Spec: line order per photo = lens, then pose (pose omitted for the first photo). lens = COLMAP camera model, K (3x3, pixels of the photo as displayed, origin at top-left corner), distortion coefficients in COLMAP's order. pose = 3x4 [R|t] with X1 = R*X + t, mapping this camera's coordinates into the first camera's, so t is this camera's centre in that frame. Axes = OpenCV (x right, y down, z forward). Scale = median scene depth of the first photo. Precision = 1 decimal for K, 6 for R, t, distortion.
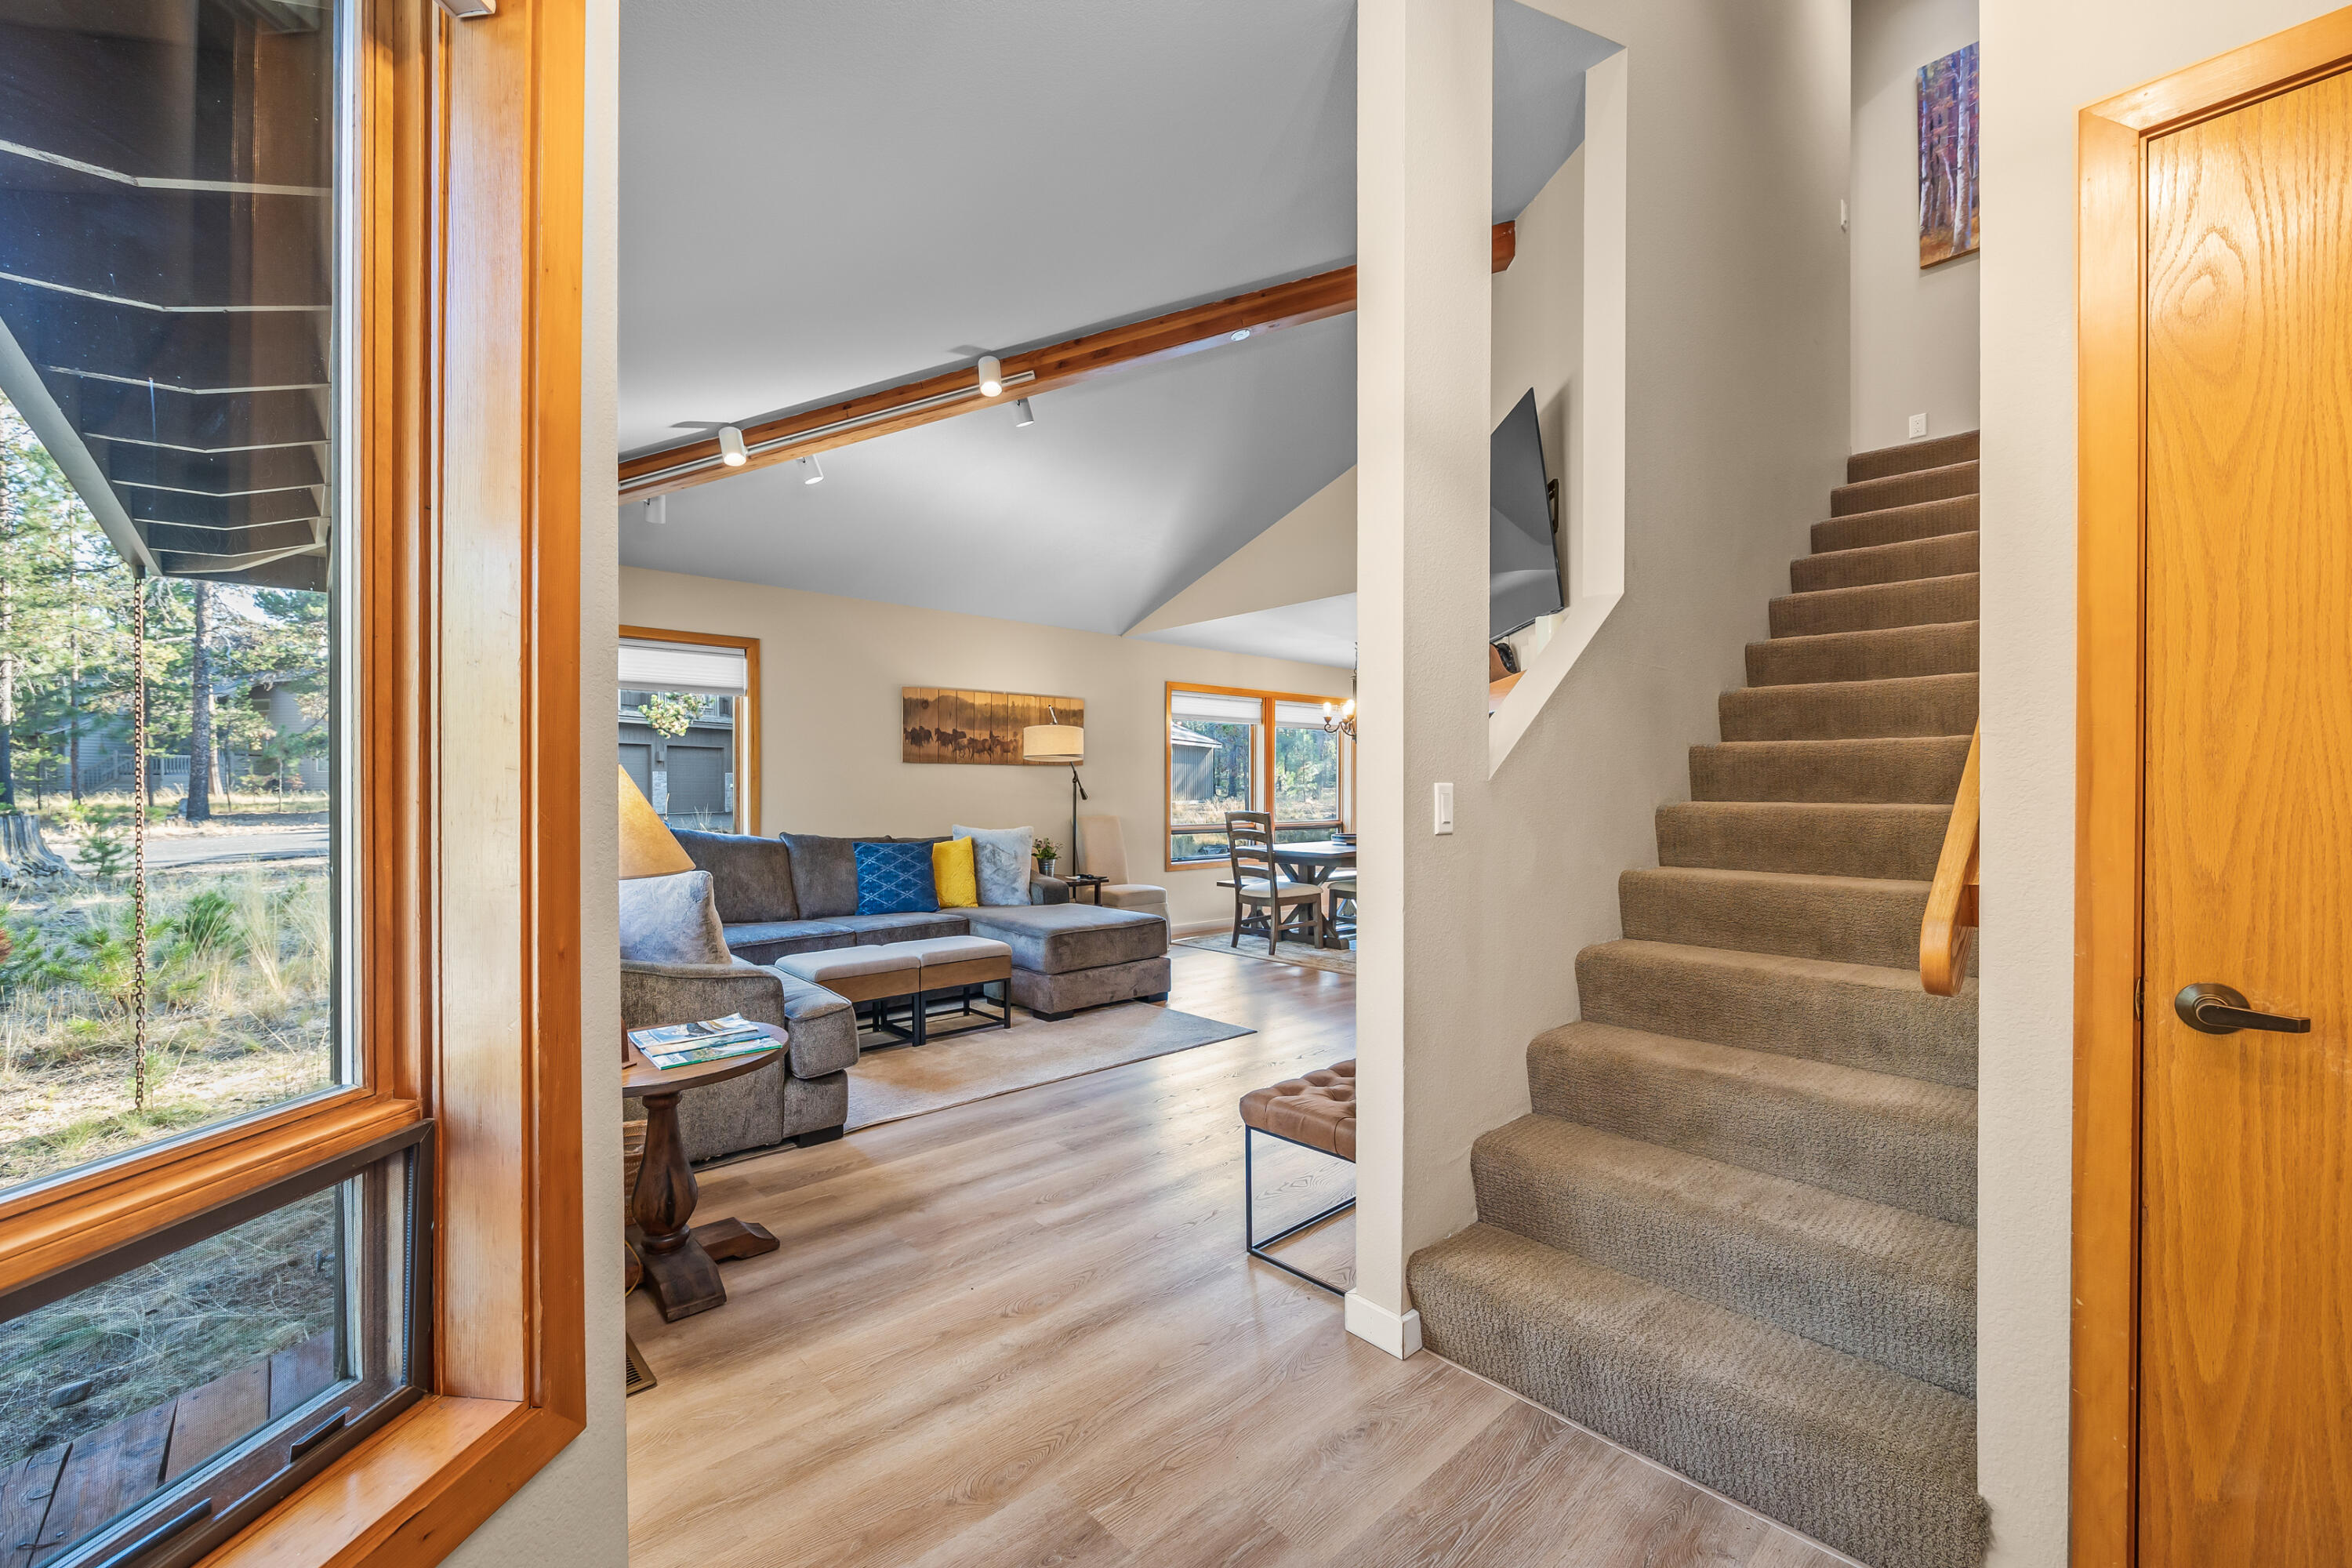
lens RADIAL K [[963.4, 0, 1175.6], [0, 963.4, 797.6], [0, 0, 1]] dist [-0.000369, -0.000040]
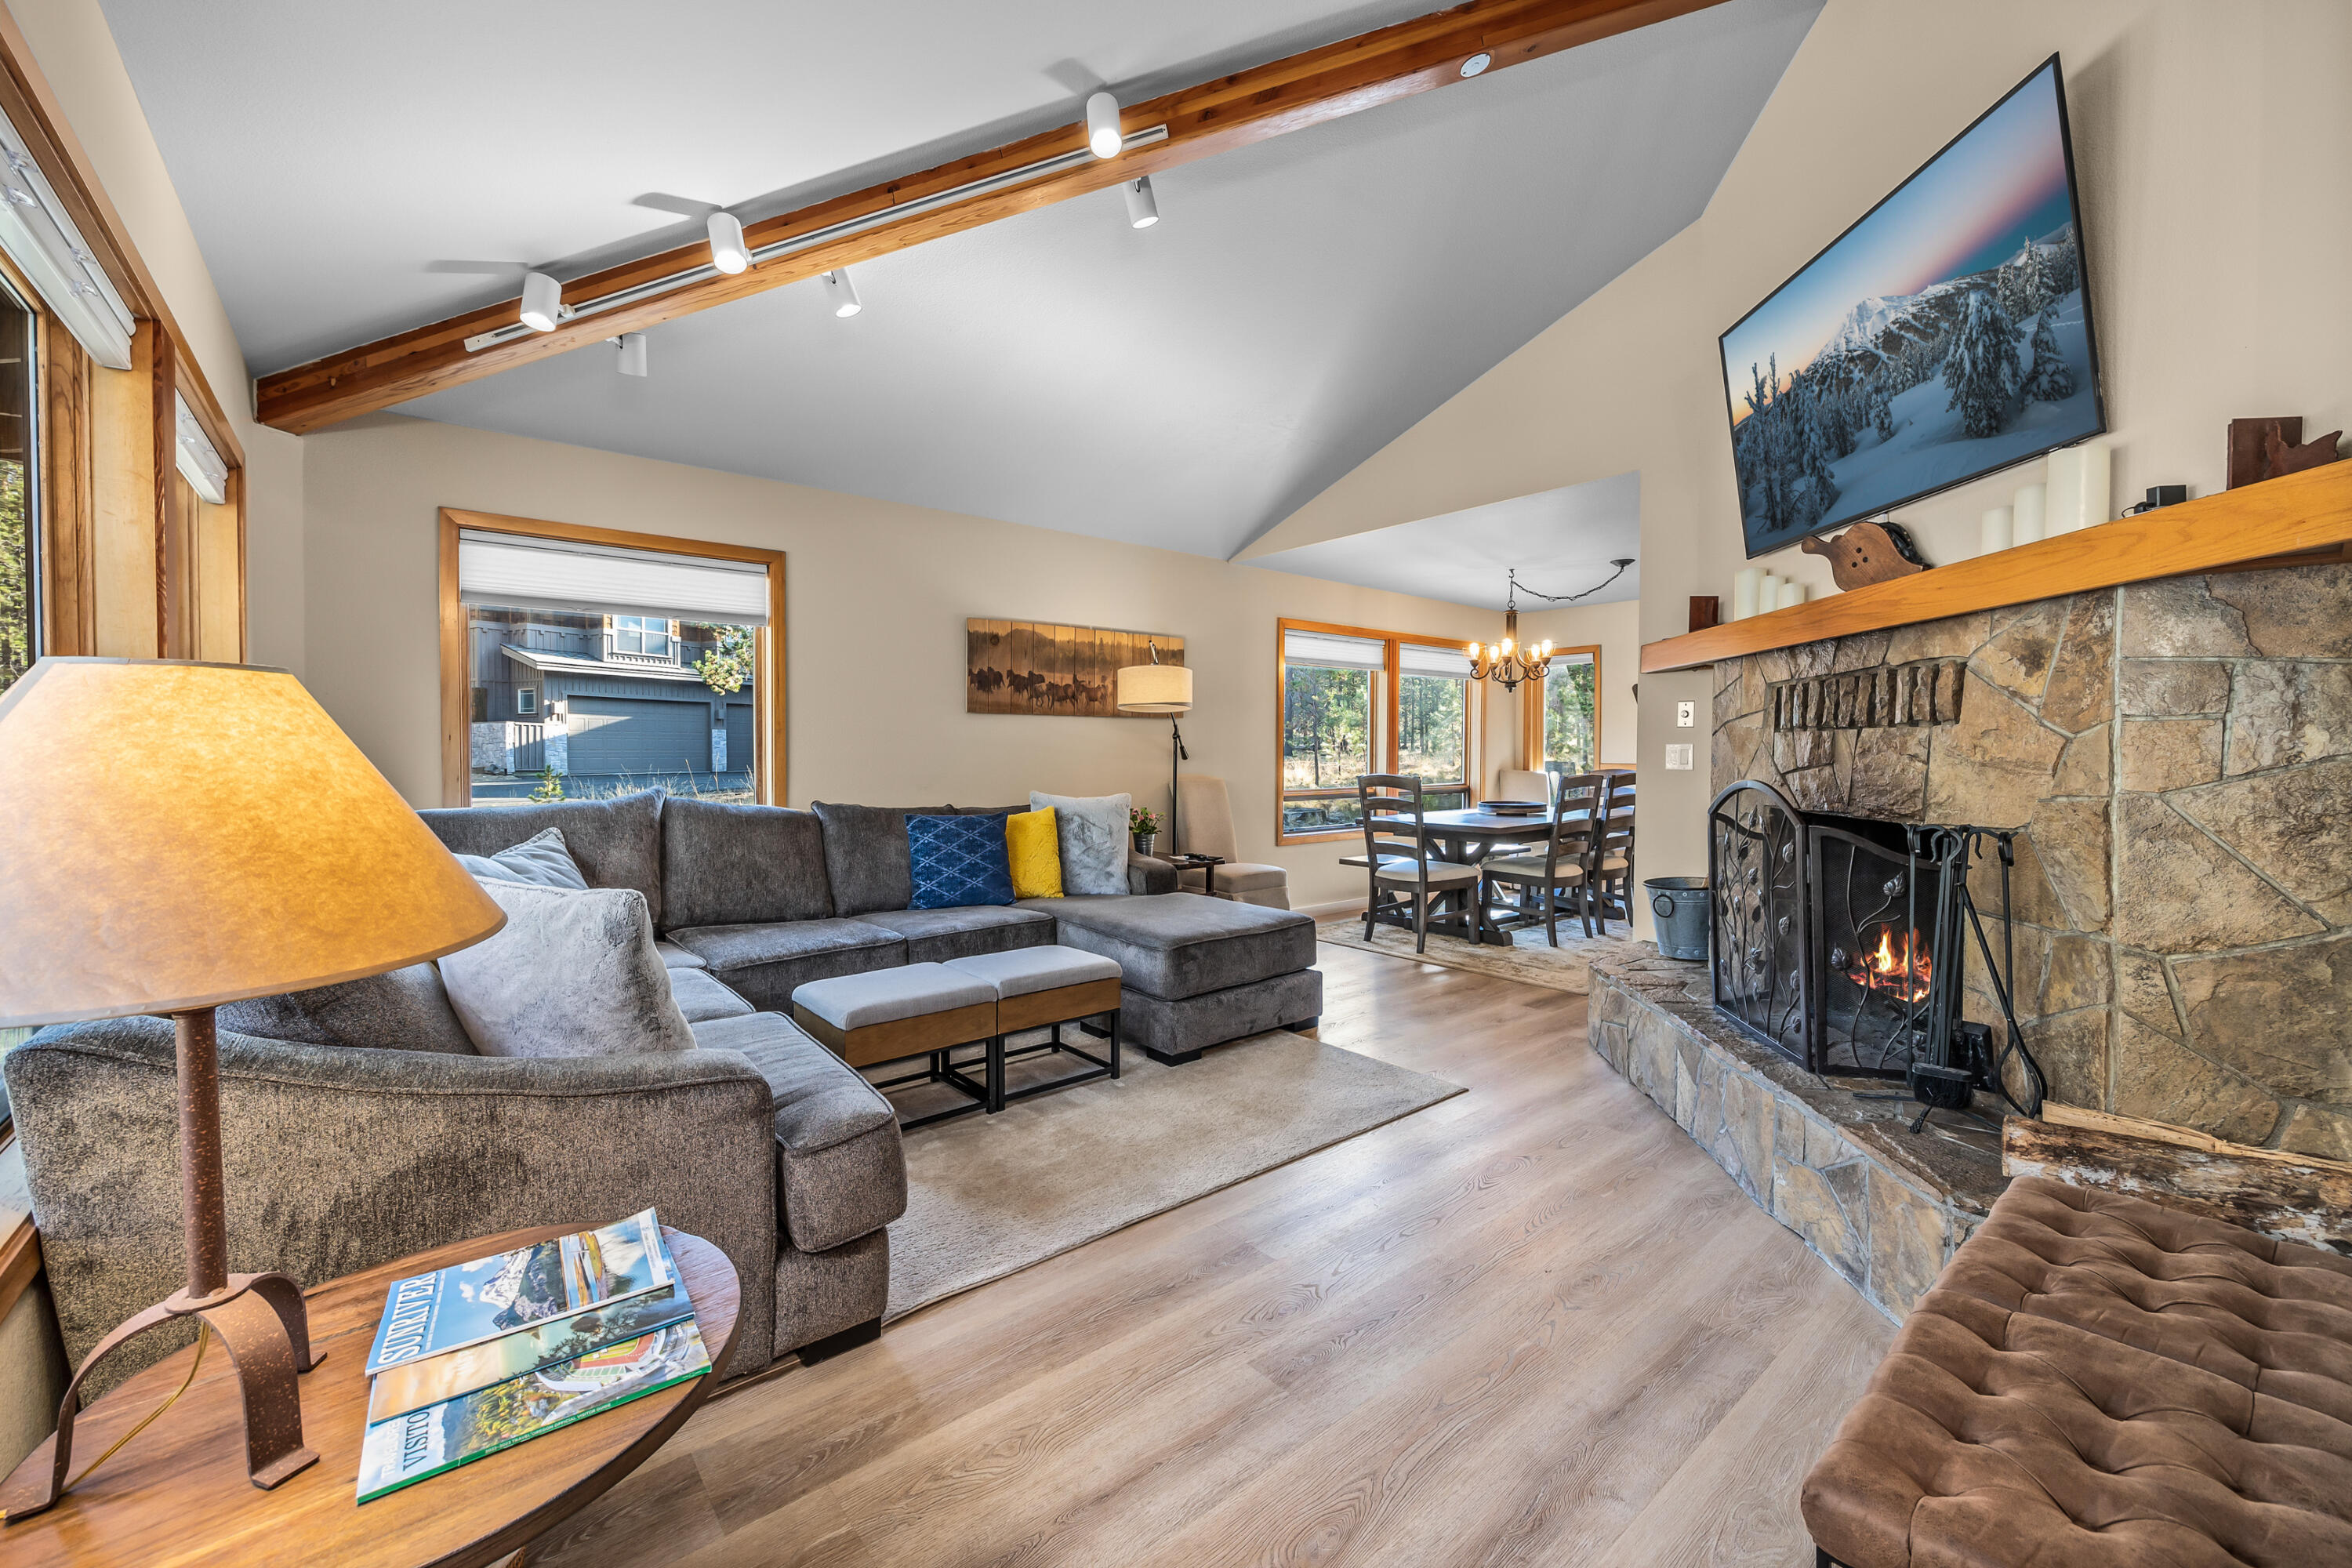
lens RADIAL K [[935.8, 0, 1186.7], [0, 935.8, 764.5], [0, 0, 1]] dist [-0.000746, -0.000241]
pose [[0.999331, 0.002510, -0.036477, -0.080831], [-0.002195, 0.999960, 0.008696, -0.000689], [0.036497, -0.008610, 0.999297, 0.256082]]
